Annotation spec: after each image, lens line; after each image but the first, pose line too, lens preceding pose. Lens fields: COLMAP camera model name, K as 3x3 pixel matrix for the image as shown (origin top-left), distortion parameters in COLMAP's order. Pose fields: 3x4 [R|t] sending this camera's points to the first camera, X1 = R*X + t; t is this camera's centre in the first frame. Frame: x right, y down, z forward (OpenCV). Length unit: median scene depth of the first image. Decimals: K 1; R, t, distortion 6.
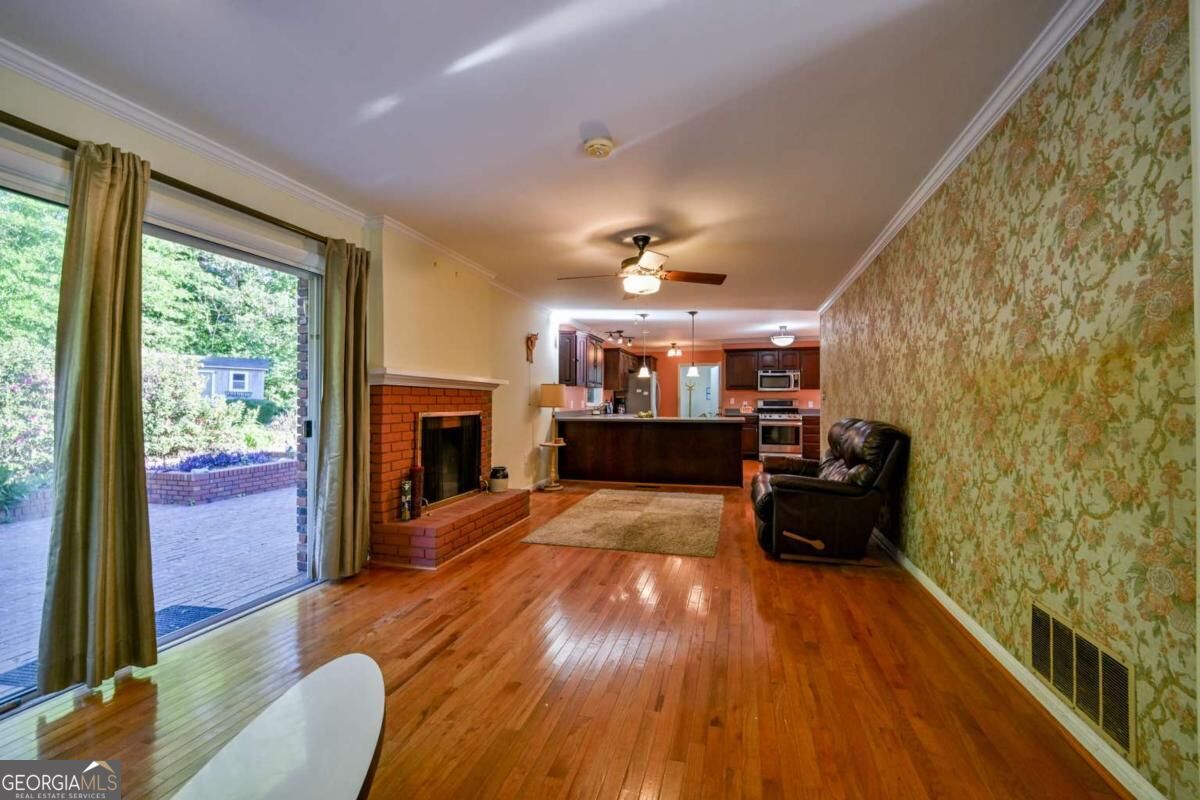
lens RADIAL K [[494.6, 0, 601.8], [0, 494.6, 398.8], [0, 0, 1]] dist [0.002674, -0.010635]
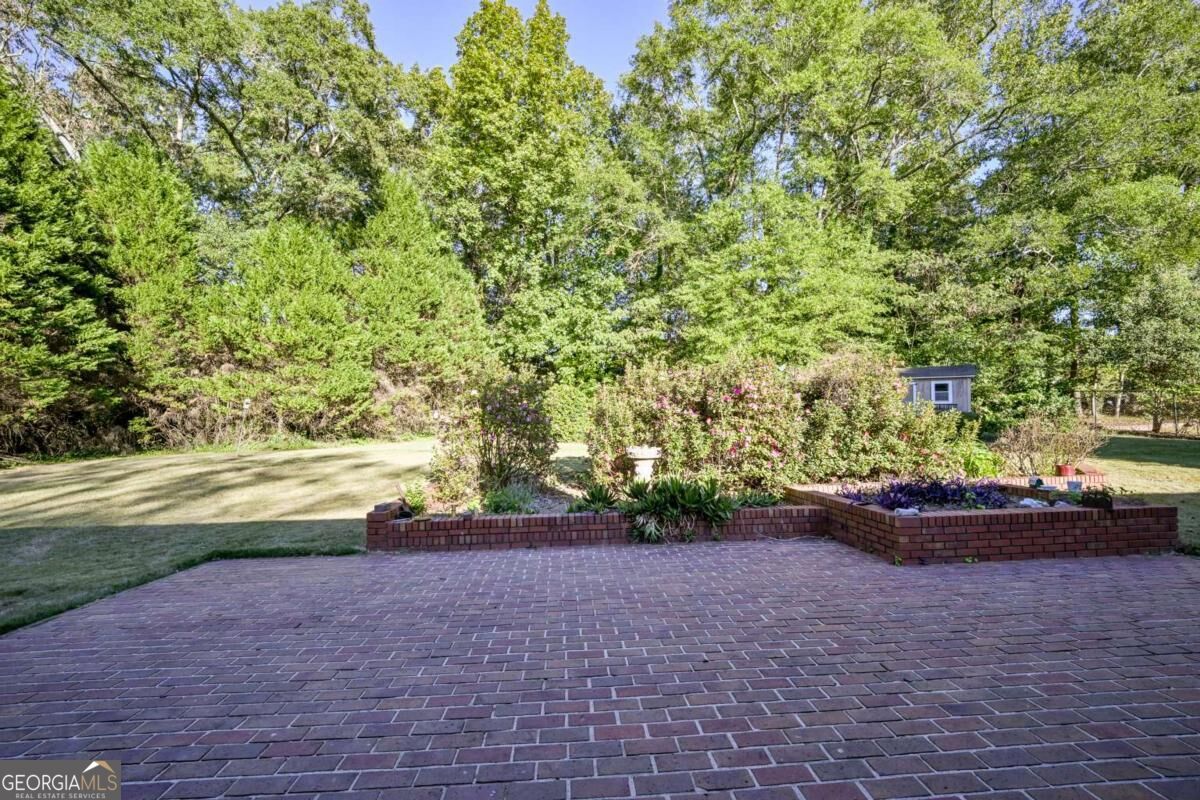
lens RADIAL K [[493.1, 0, 596.4], [0, 493.1, 393.2], [0, 0, 1]] dist [-0.010894, 0.000375]
pose [[0.323689, -0.060206, -0.944246, -0.227395], [0.018028, 0.998185, -0.057465, 0.013531], [0.945992, 0.001578, 0.324187, 0.280010]]
